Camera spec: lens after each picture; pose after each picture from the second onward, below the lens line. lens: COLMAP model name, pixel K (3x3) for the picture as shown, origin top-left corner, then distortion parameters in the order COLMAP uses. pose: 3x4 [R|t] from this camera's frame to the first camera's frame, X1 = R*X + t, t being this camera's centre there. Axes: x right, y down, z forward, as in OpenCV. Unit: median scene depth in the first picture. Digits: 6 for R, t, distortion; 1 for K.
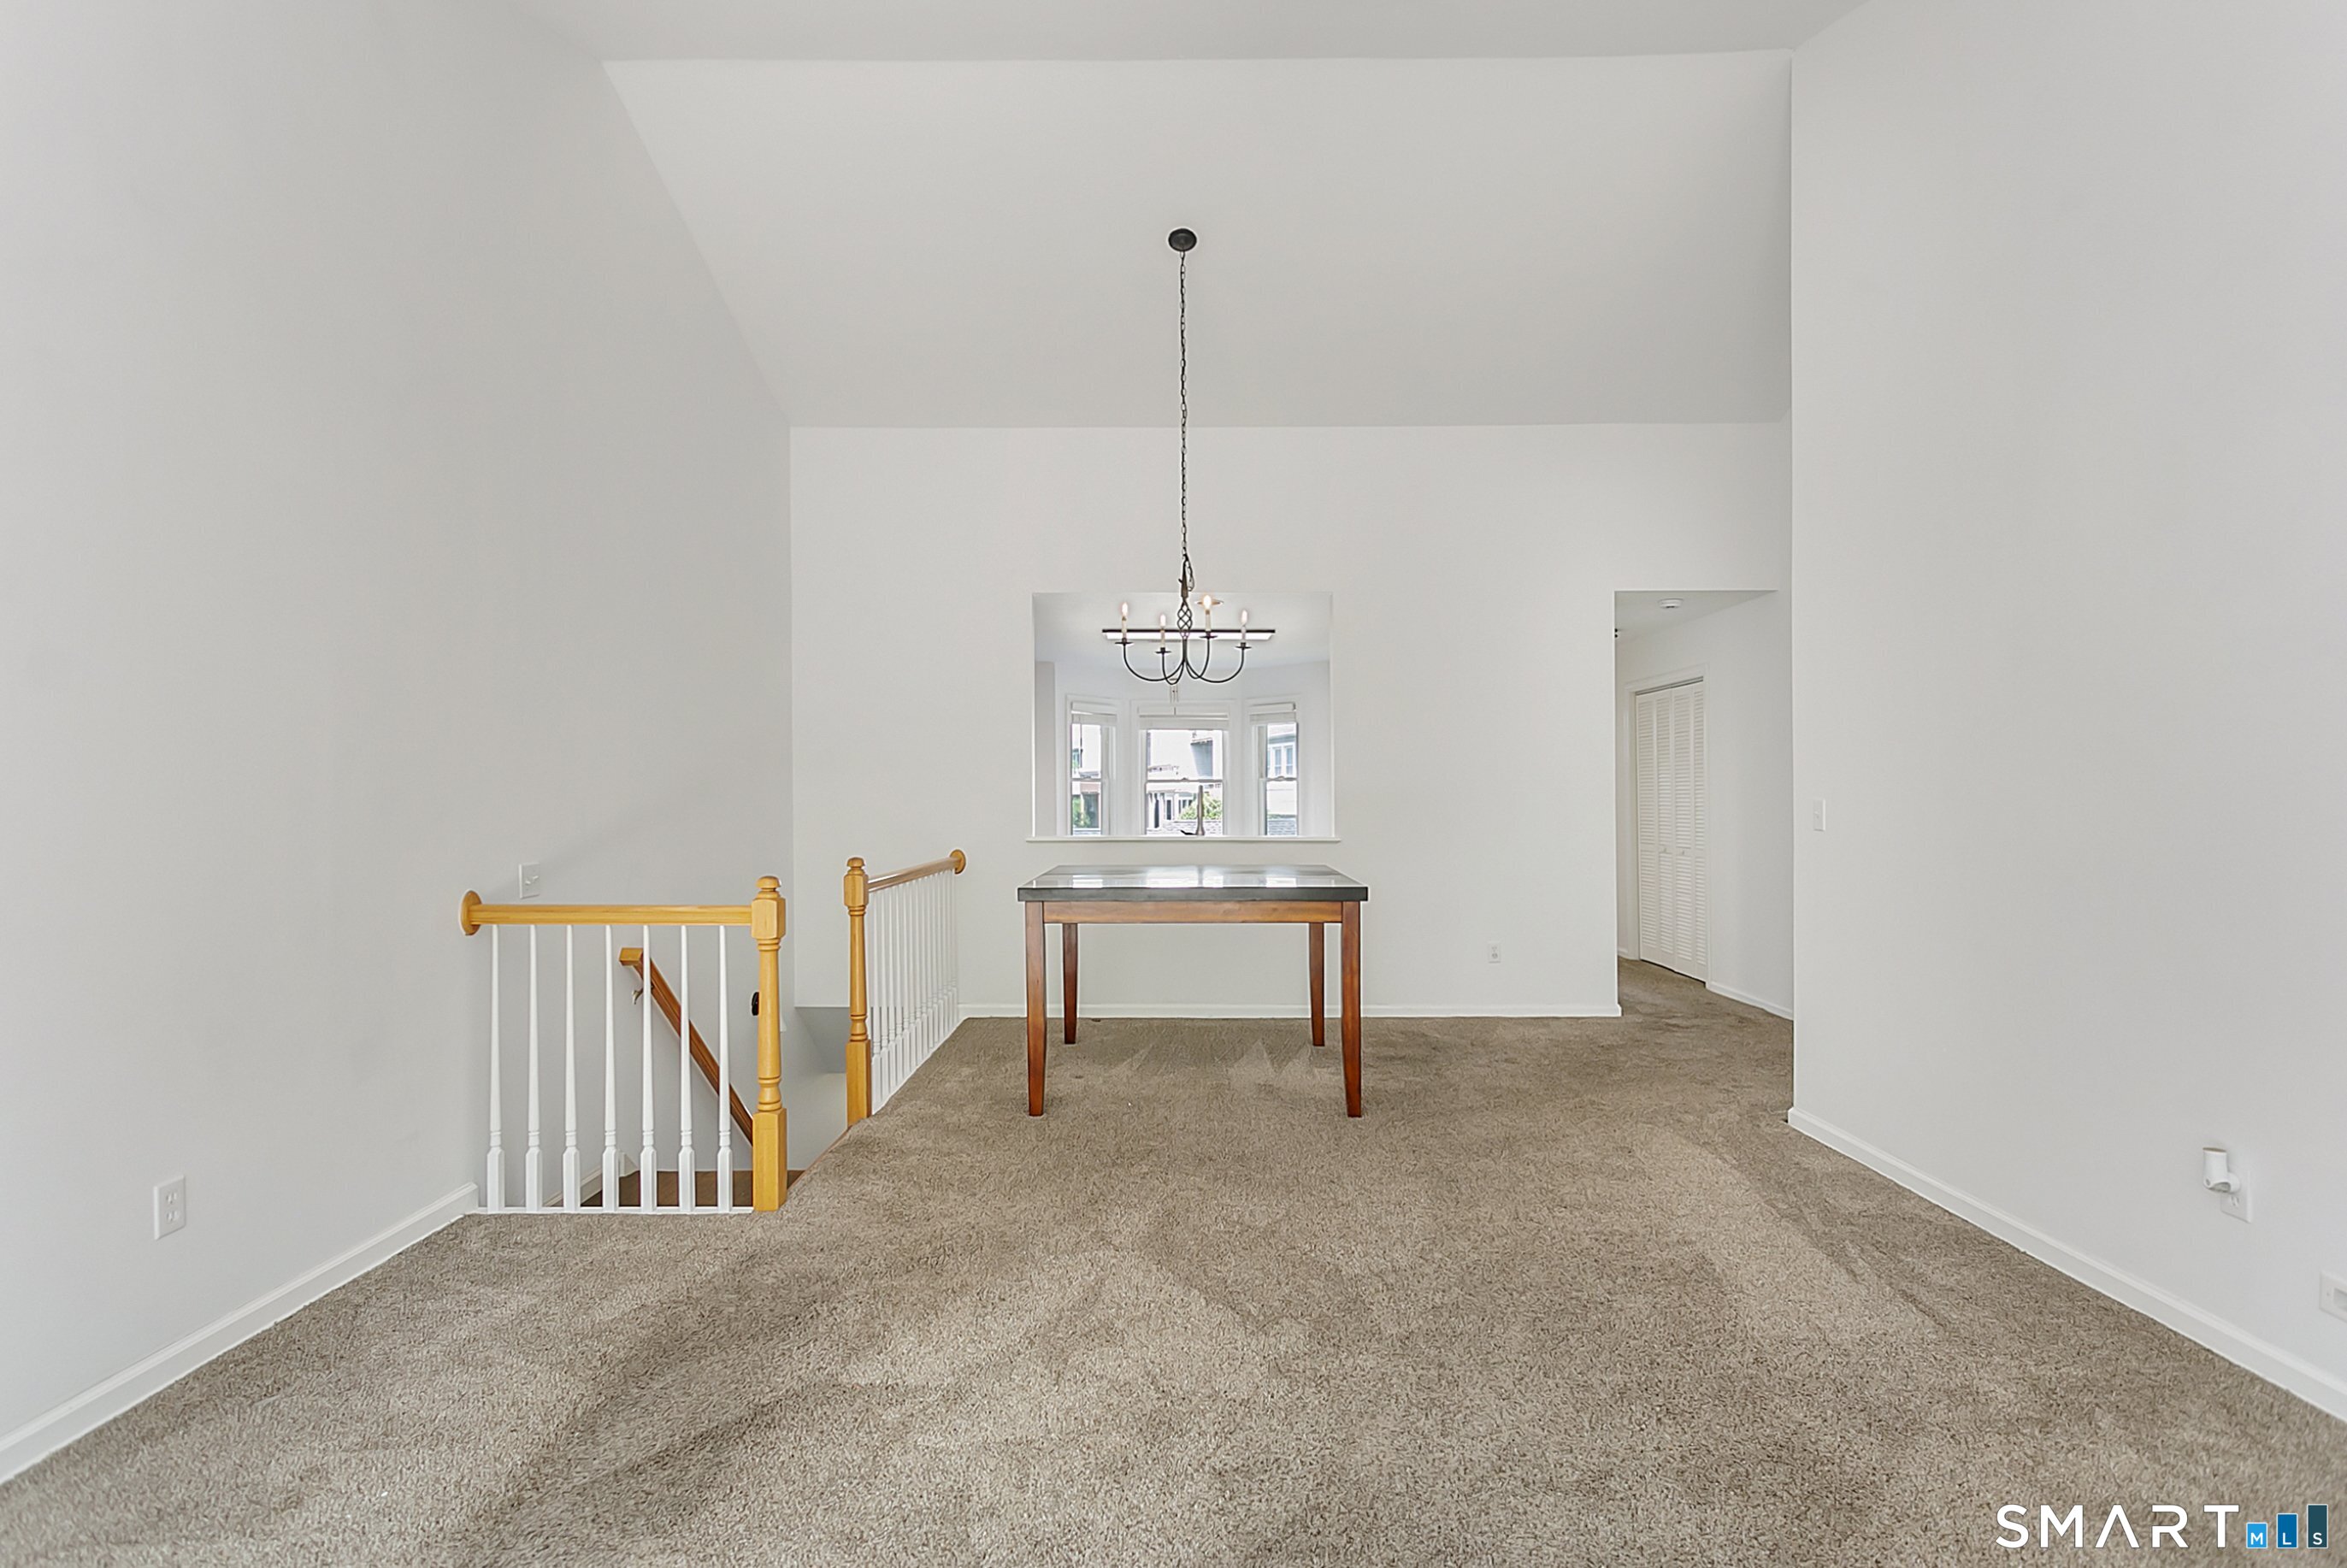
lens RADIAL K [[1123.1, 0, 1169.0], [0, 1123.1, 792.9], [0, 0, 1]] dist [0.000181, 0.001417]
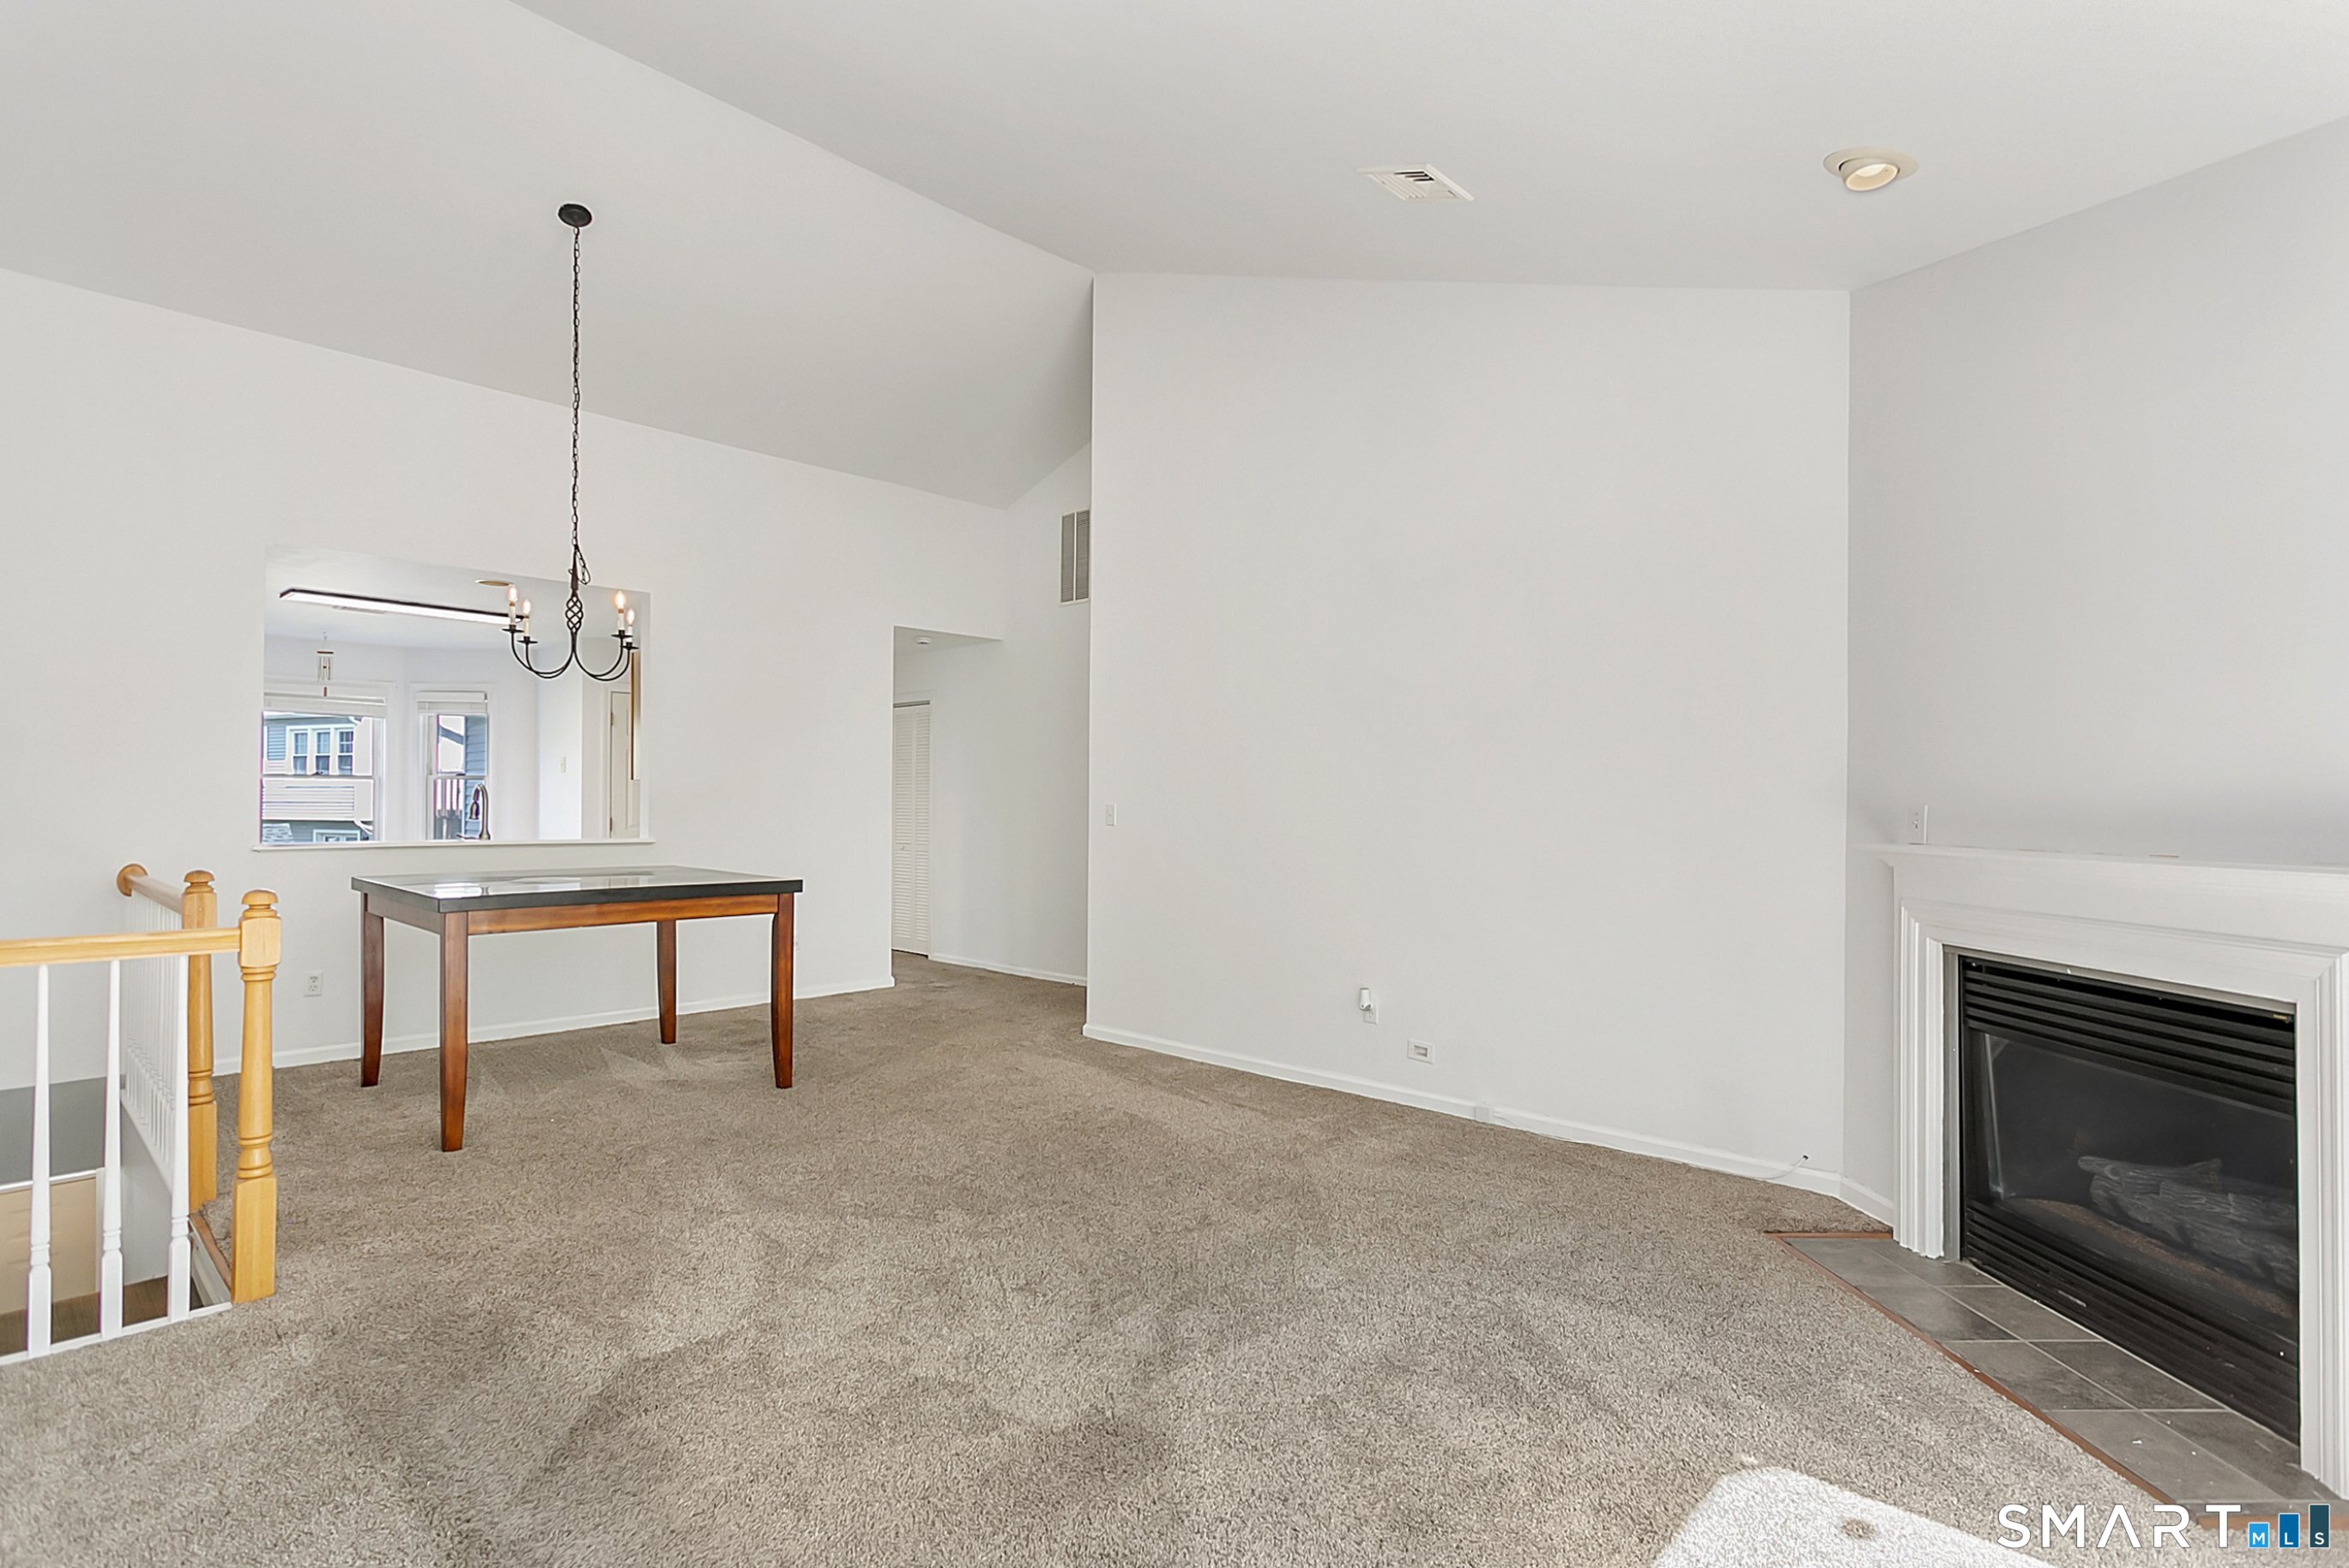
lens RADIAL K [[1124.0, 0, 1190.2], [0, 1124.0, 789.0], [0, 0, 1]] dist [0.000181, 0.001417]
pose [[0.678583, 0.015168, 0.734367, -0.383392], [-0.012056, 0.999882, -0.009512, -0.000373], [-0.734425, -0.002398, 0.678686, -0.043600]]
